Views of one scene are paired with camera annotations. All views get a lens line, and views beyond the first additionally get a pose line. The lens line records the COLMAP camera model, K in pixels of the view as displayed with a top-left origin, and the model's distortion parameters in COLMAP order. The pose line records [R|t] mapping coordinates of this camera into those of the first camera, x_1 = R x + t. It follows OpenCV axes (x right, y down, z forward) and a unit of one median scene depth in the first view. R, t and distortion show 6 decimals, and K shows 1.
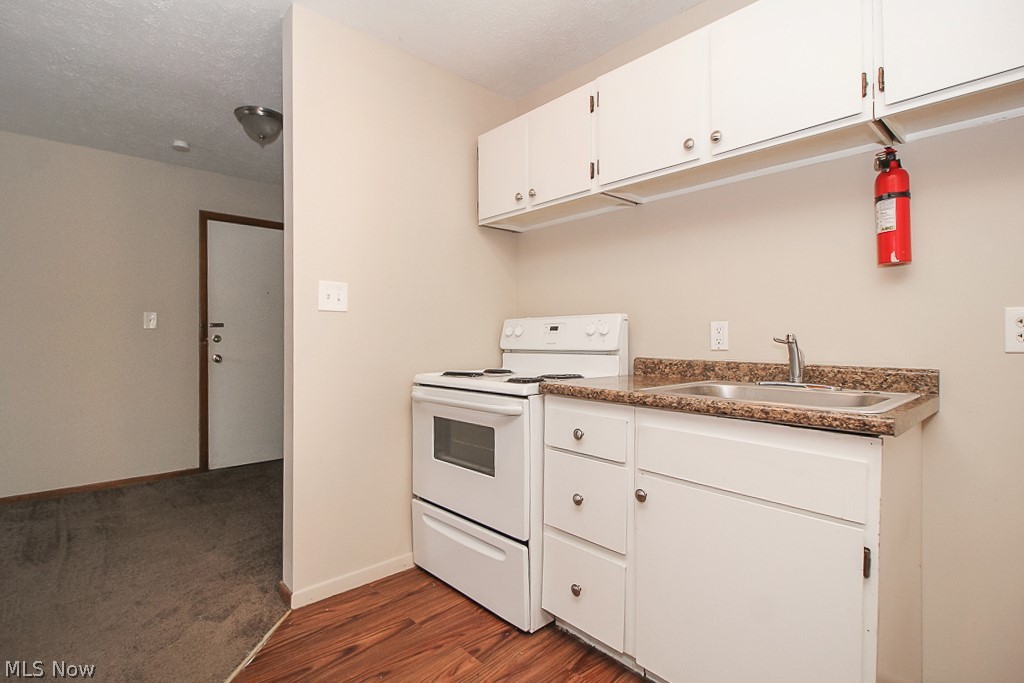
lens RADIAL K [[487.2, 0, 499.8], [0, 487.2, 338.9], [0, 0, 1]] dist [0.013788, -0.000002]
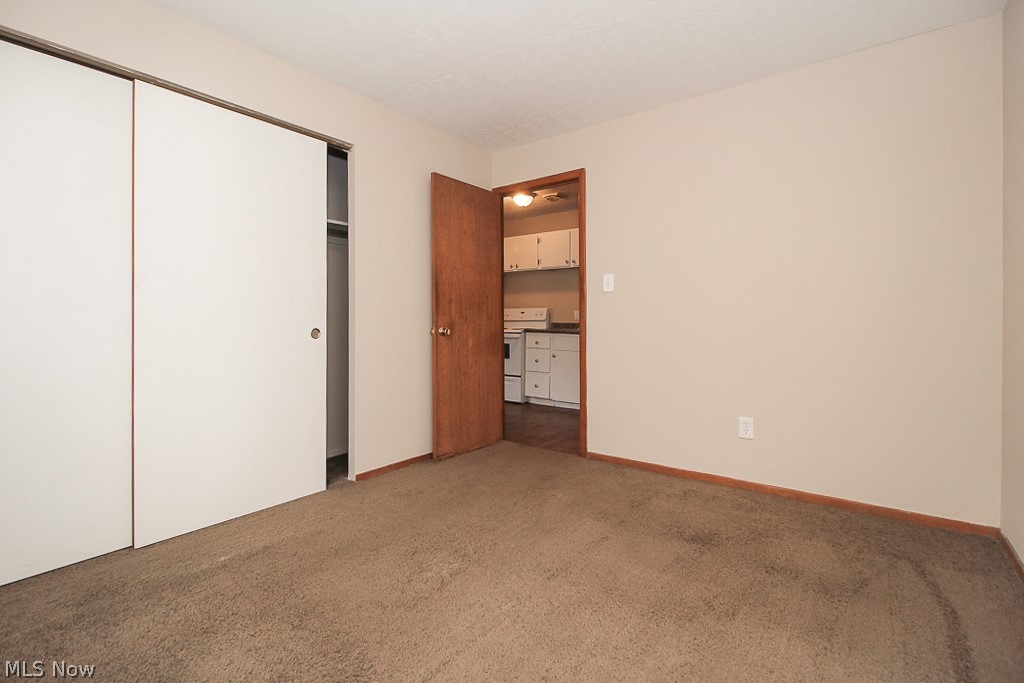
lens RADIAL K [[468.3, 0, 514.7], [0, 468.3, 315.7], [0, 0, 1]] dist [0.000888, 0.000041]
pose [[0.979760, -0.002478, 0.200160, -0.585166], [0.004005, 0.999966, -0.007226, 0.018772], [-0.200135, 0.007881, 0.979737, -1.988559]]
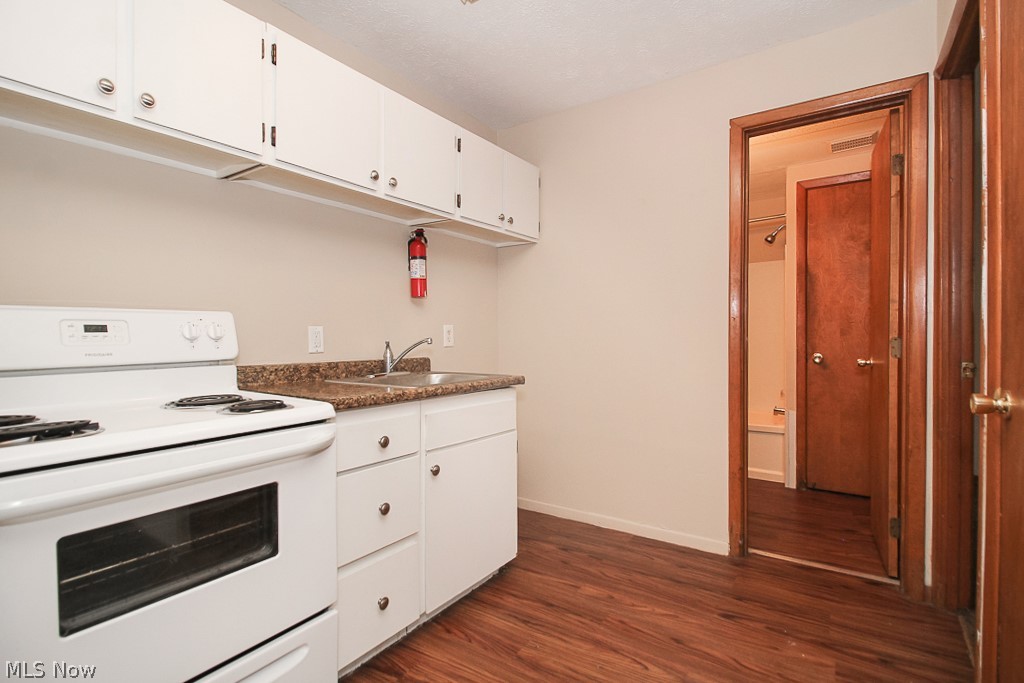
lens RADIAL K [[485.7, 0, 512.0], [0, 485.7, 341.5], [0, 0, 1]] dist [-0.000495, -0.000541]
pose [[-0.228336, -0.009100, 0.973540, -0.711839], [0.007759, 0.999908, 0.011166, -0.010785], [-0.973551, 0.010103, -0.228244, 0.828658]]
